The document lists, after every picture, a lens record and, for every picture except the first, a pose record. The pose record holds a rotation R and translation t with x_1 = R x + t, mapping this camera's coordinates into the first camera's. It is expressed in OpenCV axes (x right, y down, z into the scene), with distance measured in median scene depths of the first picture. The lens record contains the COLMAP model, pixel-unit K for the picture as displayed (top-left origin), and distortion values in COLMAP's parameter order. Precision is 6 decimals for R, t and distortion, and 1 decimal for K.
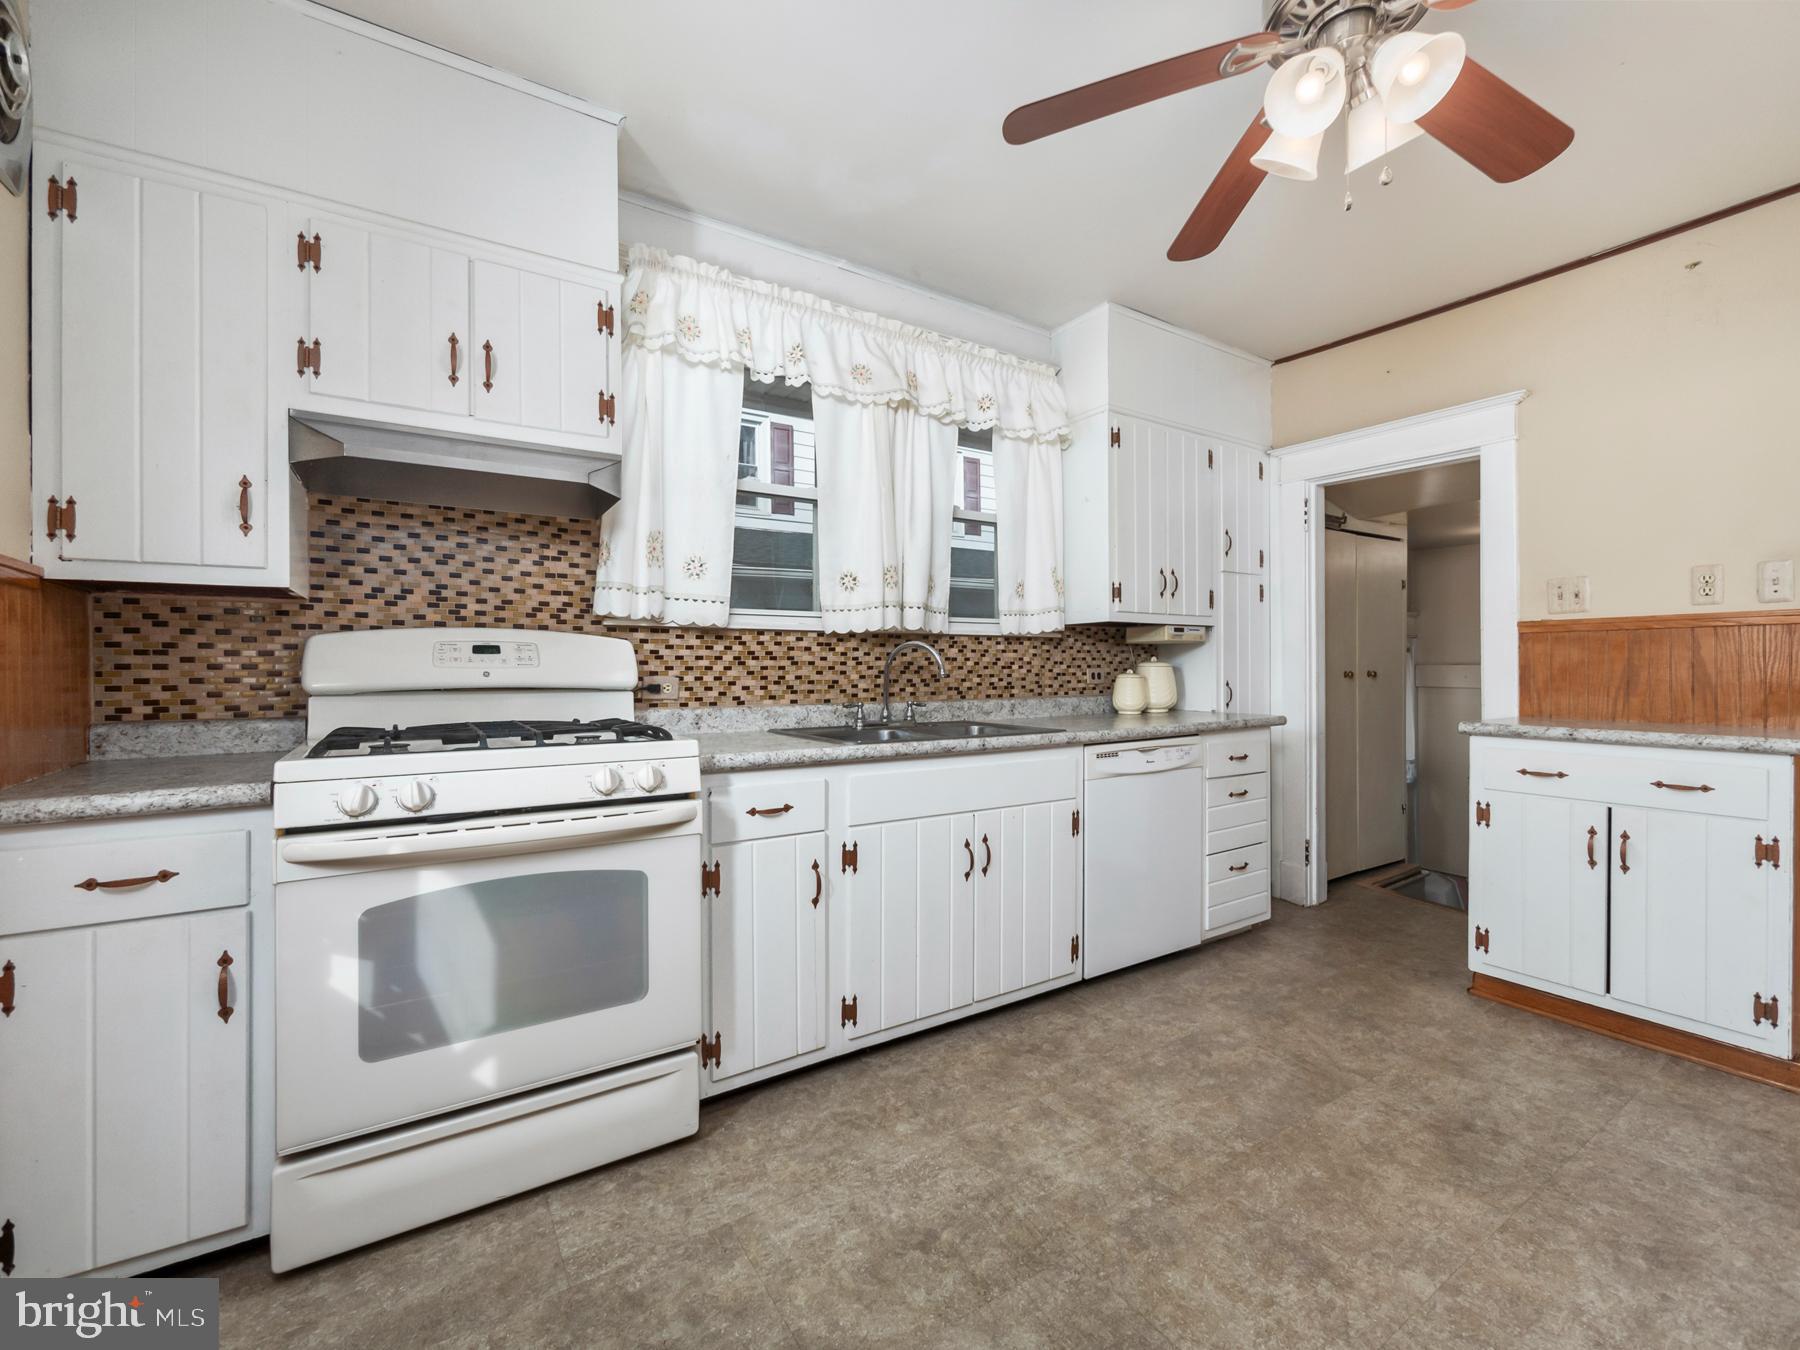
lens RADIAL K [[759.0, 0, 894.9], [0, 759.0, 665.1], [0, 0, 1]] dist [-0.005293, -0.000017]
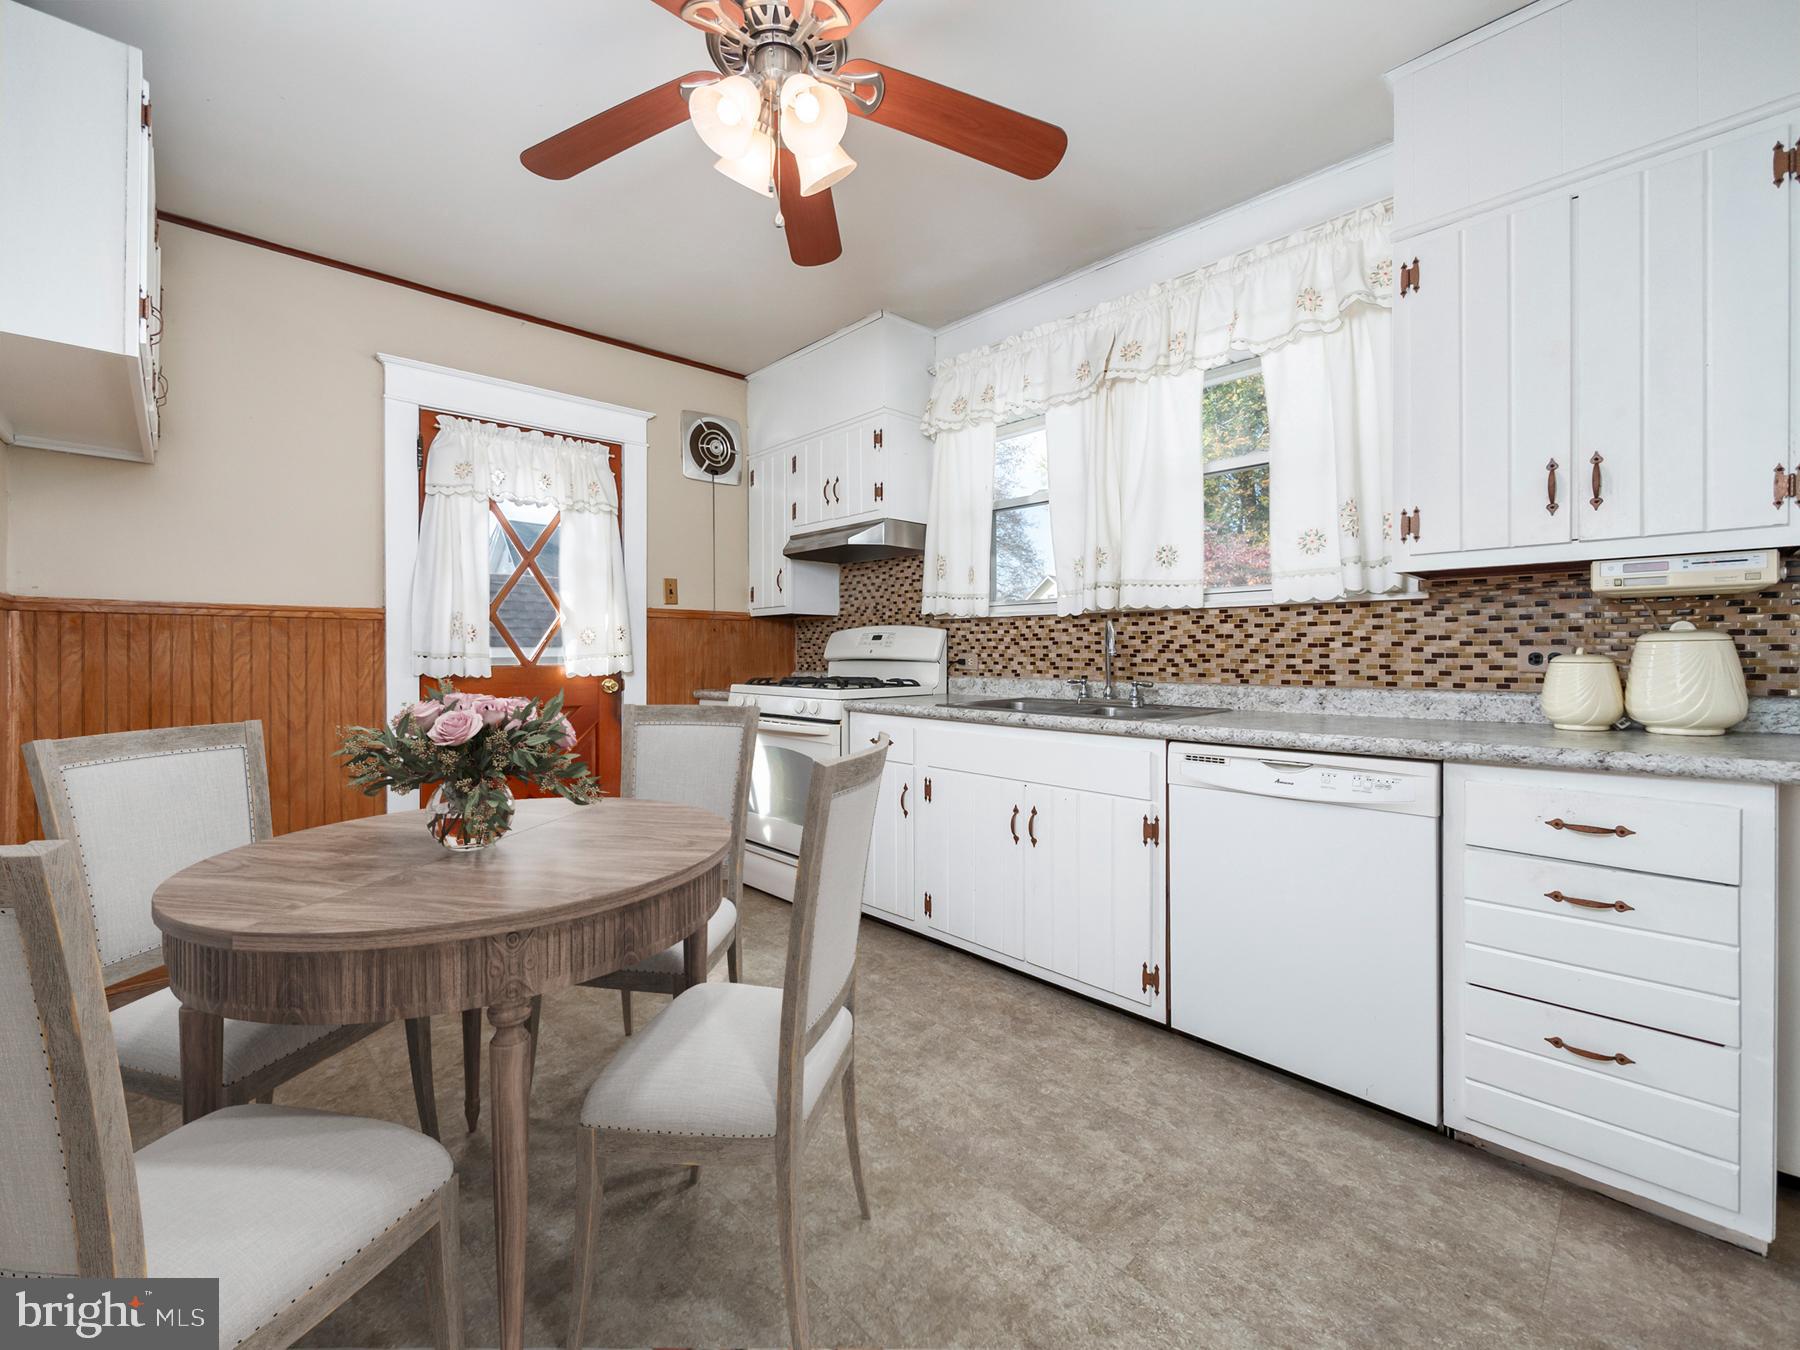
lens RADIAL K [[775.3, 0, 897.5], [0, 775.3, 650.7], [0, 0, 1]] dist [-0.000133, 0.000078]
pose [[0.189624, 0.003296, -0.981851, 0.989163], [0.008358, 0.999953, 0.004971, 0.001382], [0.981821, -0.009149, 0.189588, 0.539337]]
